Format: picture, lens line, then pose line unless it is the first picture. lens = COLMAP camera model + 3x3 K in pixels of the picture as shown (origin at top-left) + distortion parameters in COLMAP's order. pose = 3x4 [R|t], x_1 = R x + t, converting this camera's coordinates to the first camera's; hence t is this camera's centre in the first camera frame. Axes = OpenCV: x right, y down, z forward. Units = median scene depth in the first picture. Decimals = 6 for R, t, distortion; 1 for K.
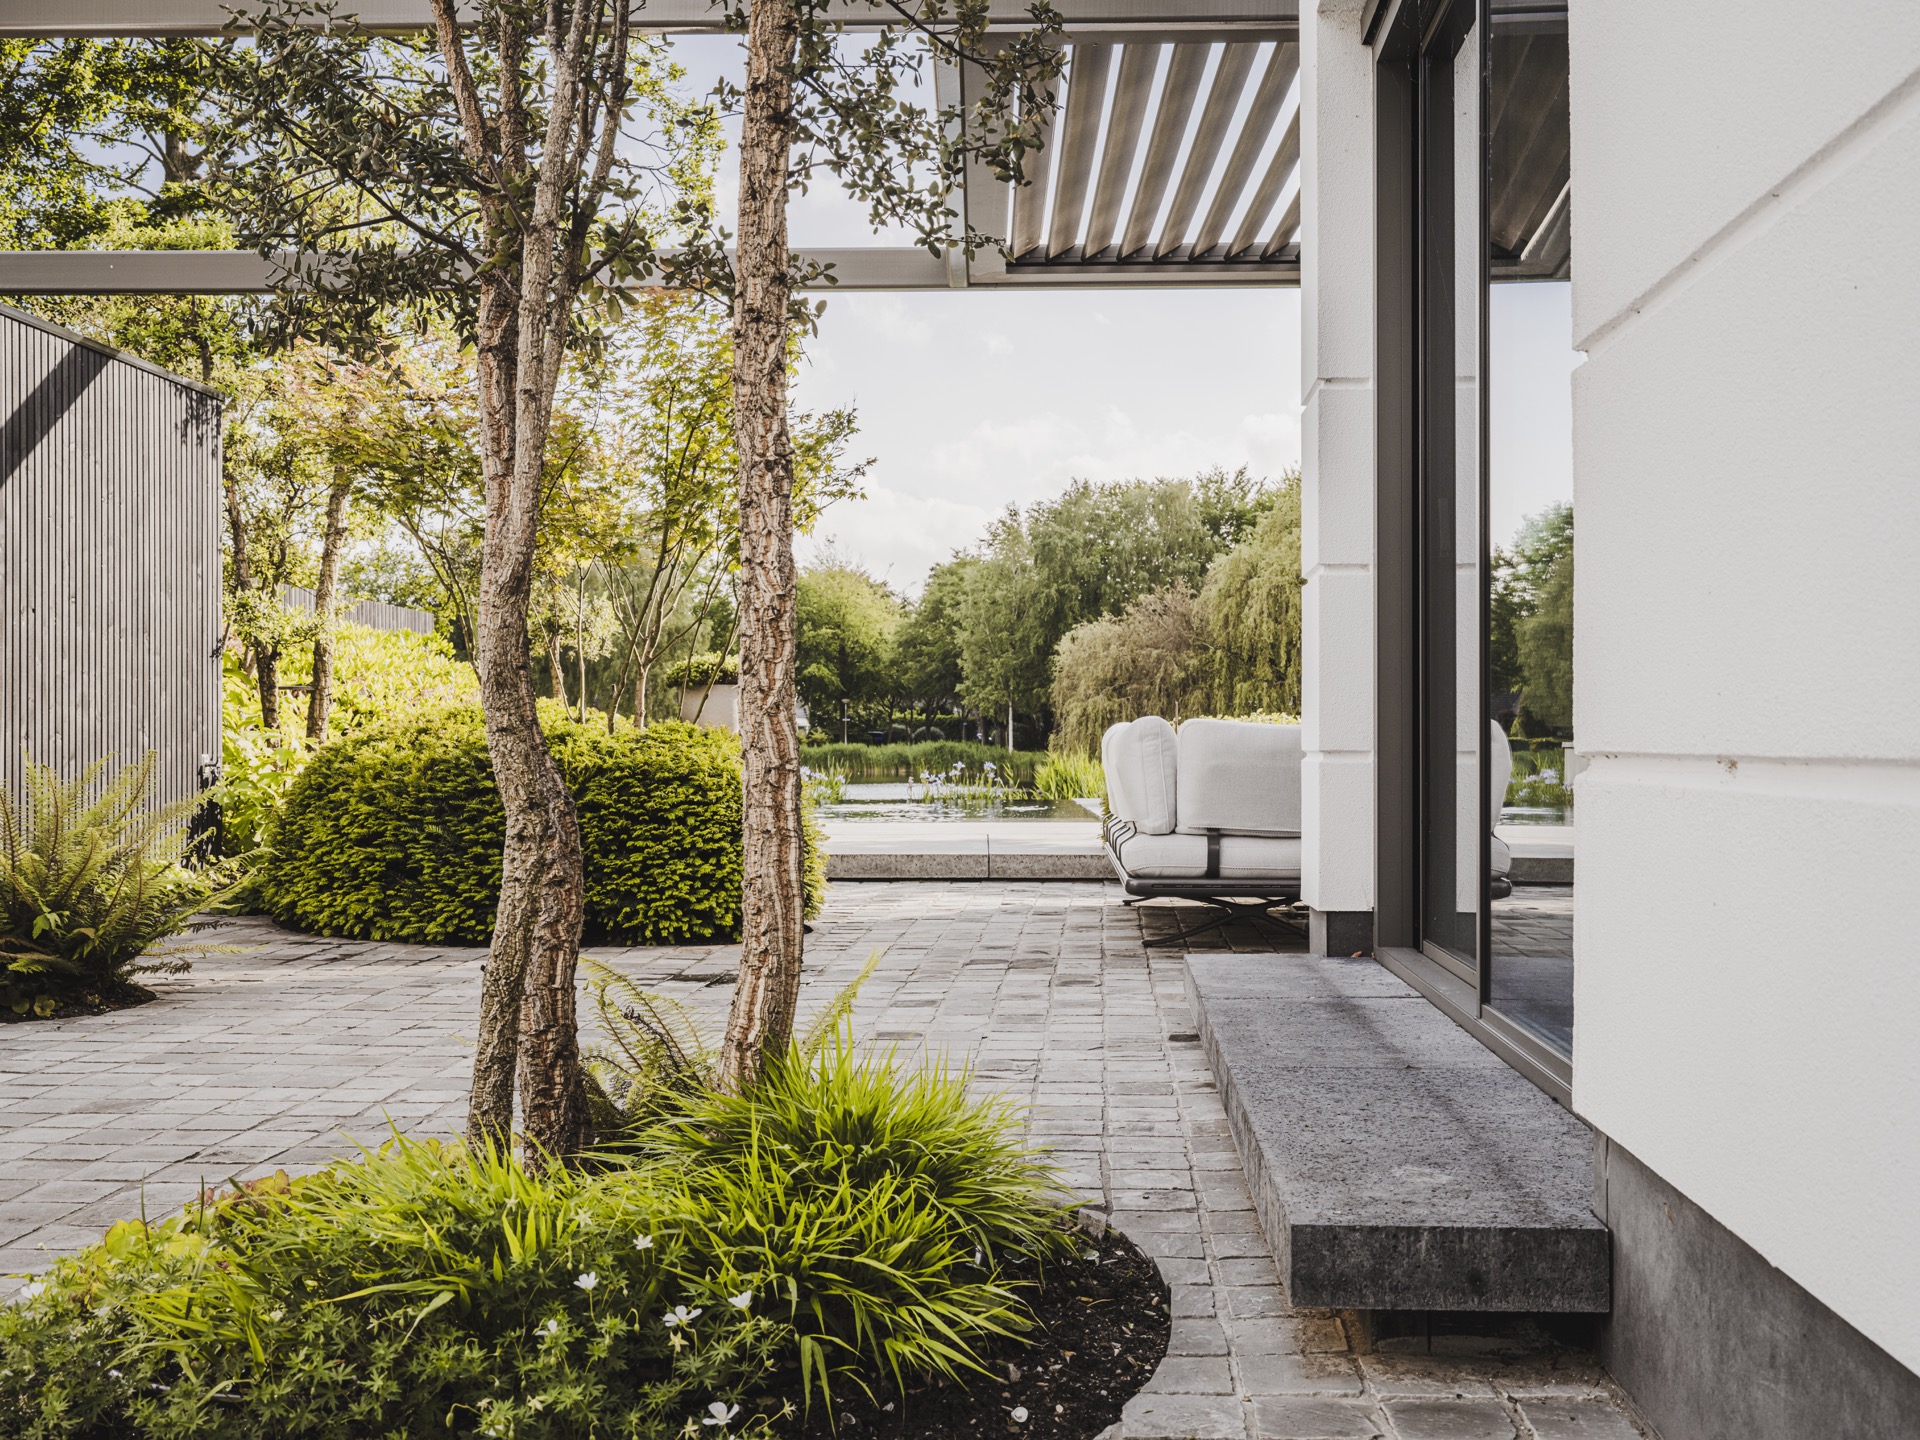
lens RADIAL K [[2032.1, 0, 952.3], [0, 2032.1, 718.4], [0, 0, 1]] dist [0.031513, 0.000000]
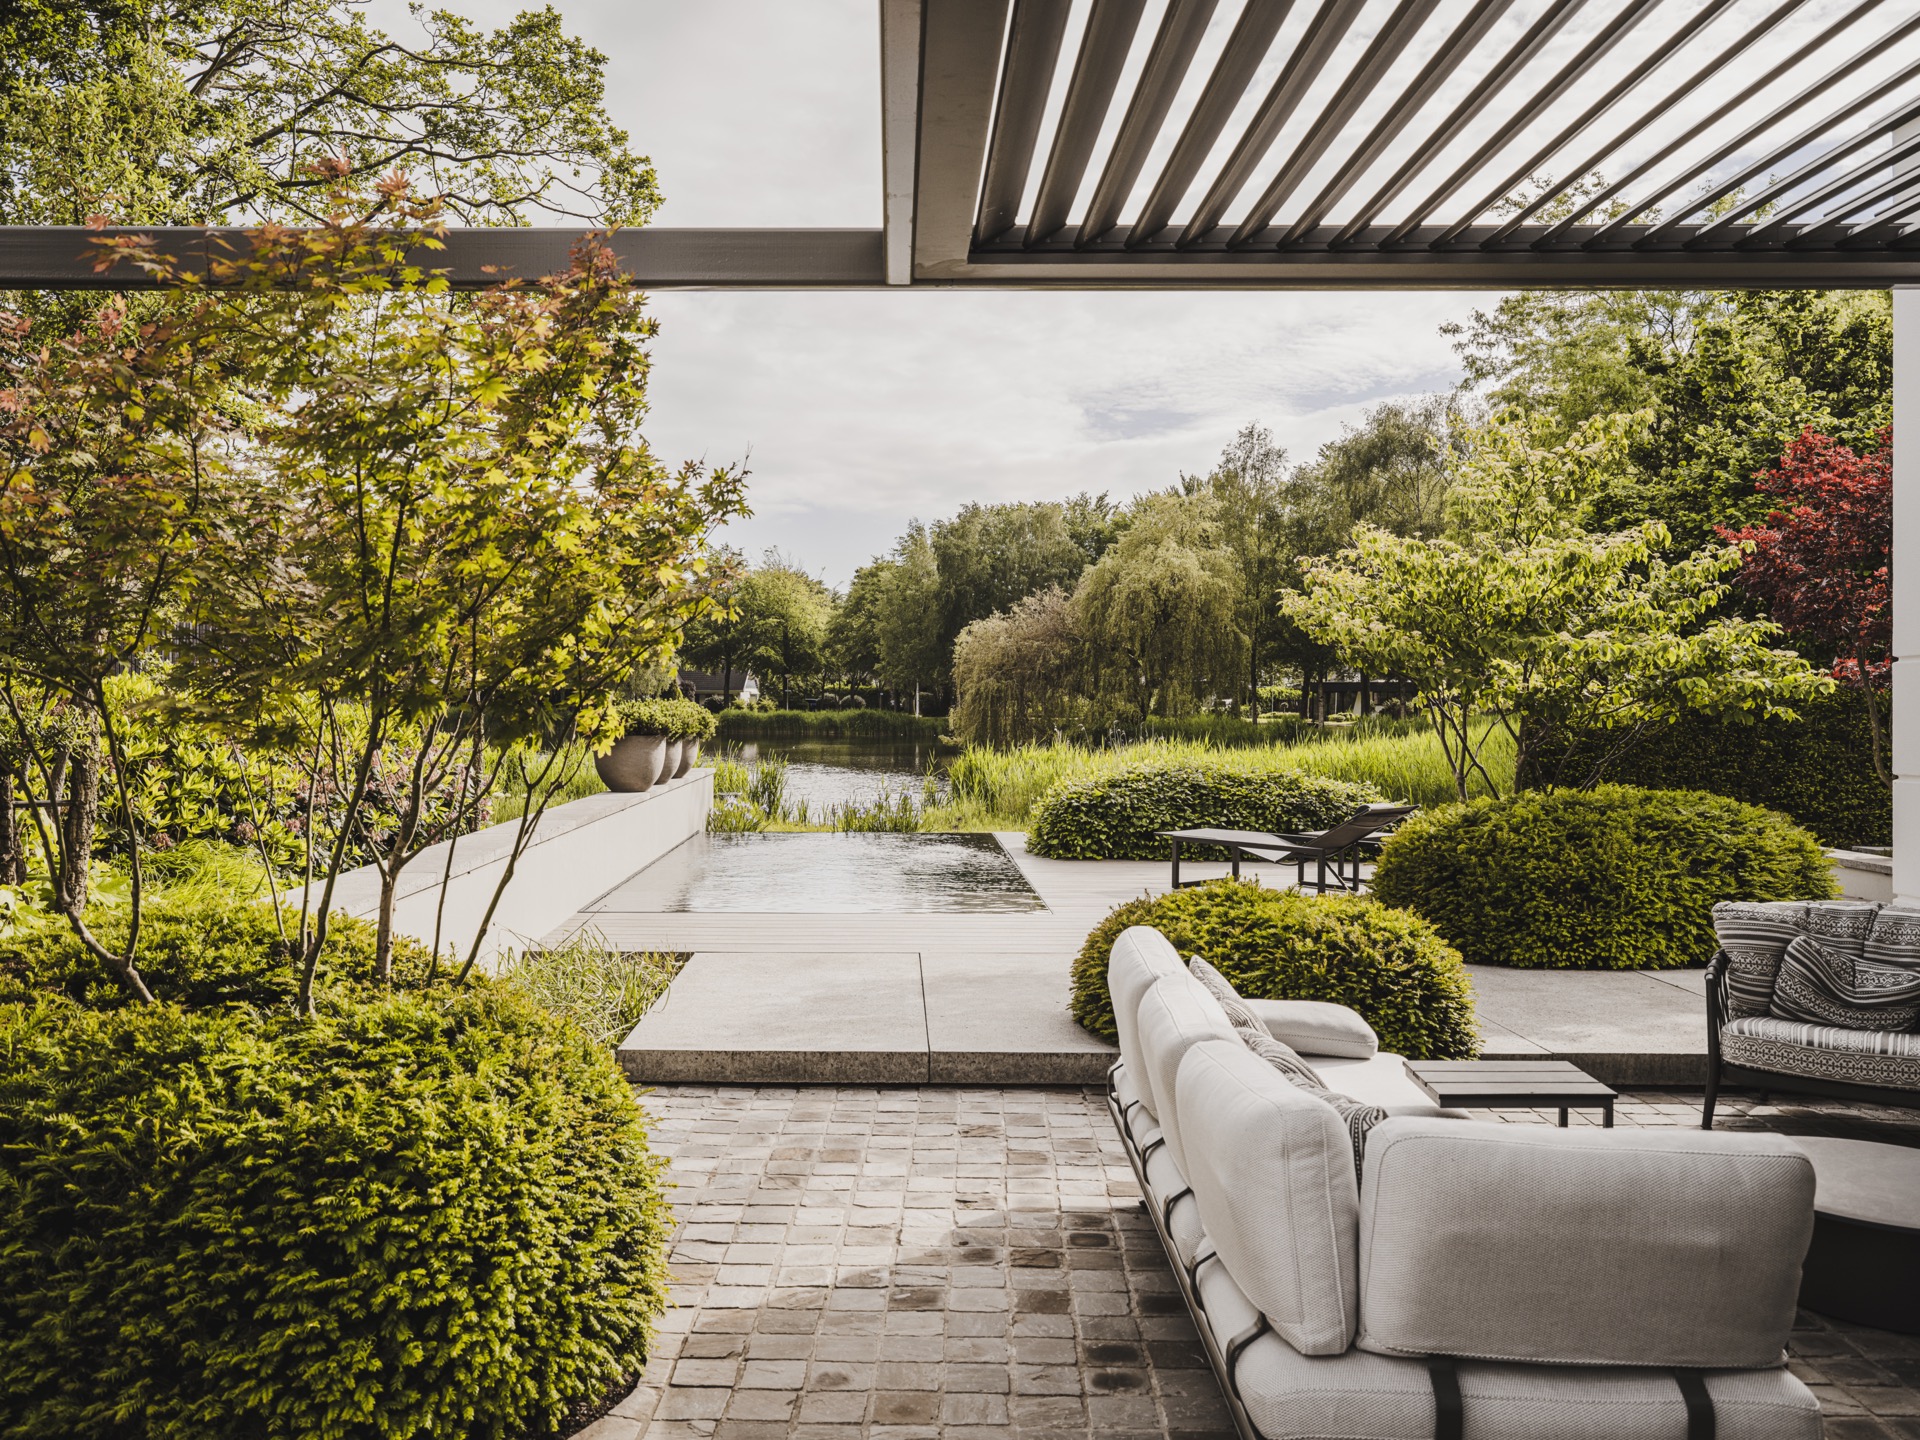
lens RADIAL K [[1582.5, 0, 896.7], [0, 1582.5, 678.7], [0, 0, 1]] dist [-0.050274, 0.024460]
pose [[0.999840, 0.008015, 0.016017, -0.010439], [-0.007931, 0.999954, -0.005319, -0.151165], [-0.016059, 0.005191, 0.999858, 0.948389]]
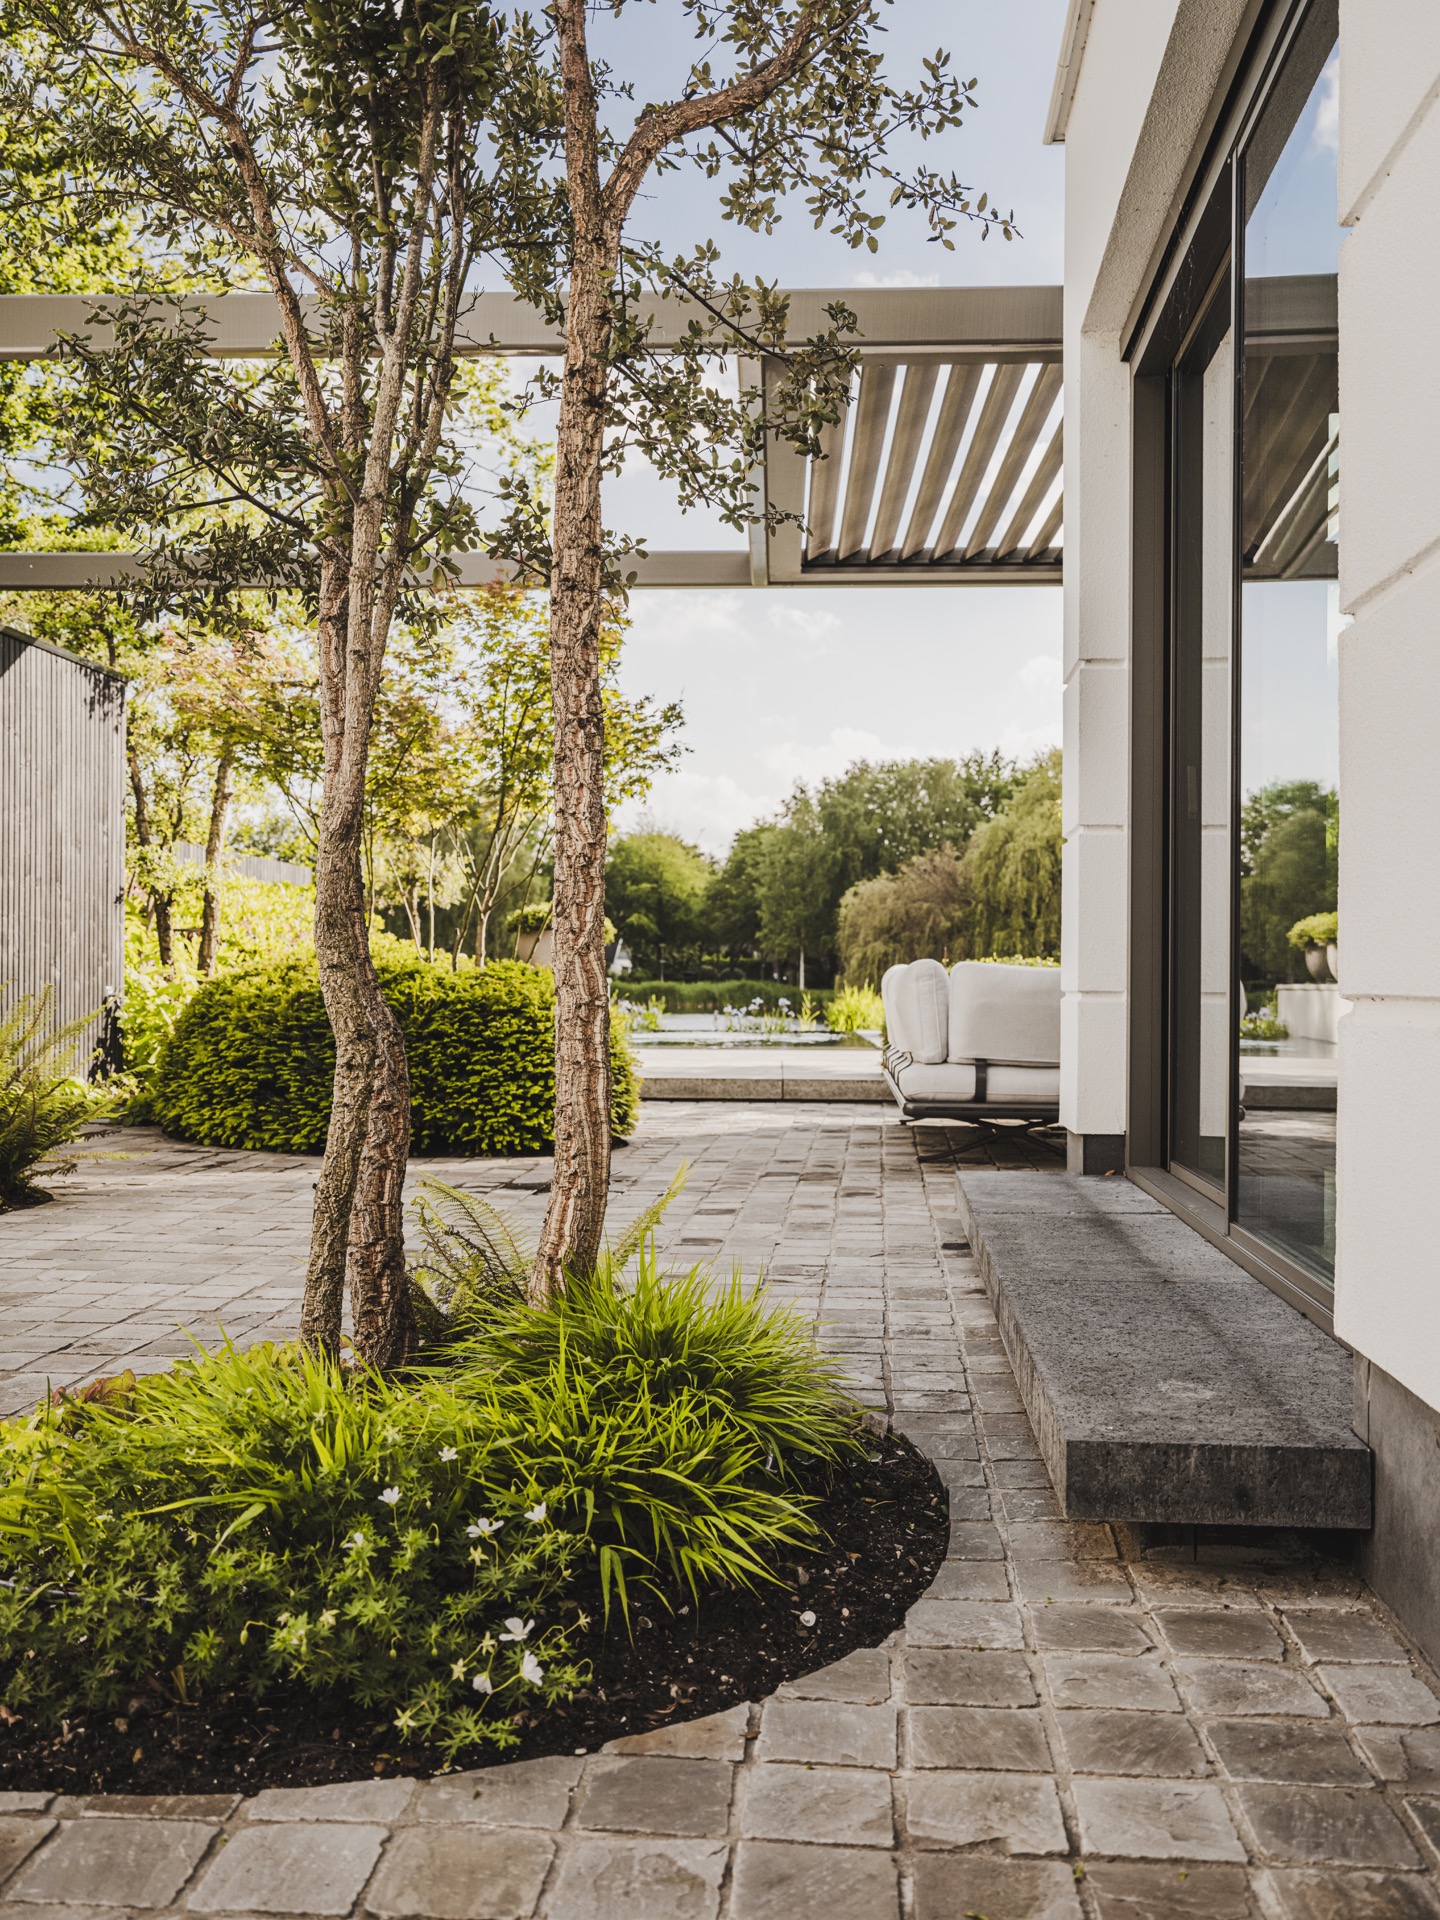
lens RADIAL K [[1722.1, 0, 705.2], [0, 1722.1, 992.7], [0, 0, 1]] dist [-0.056700, 0.003140]
pose [[0.999601, 0.007762, -0.027142, 0.000698], [-0.007260, 0.999802, 0.018553, 0.000782], [0.027280, -0.018349, 0.999459, 0.054834]]
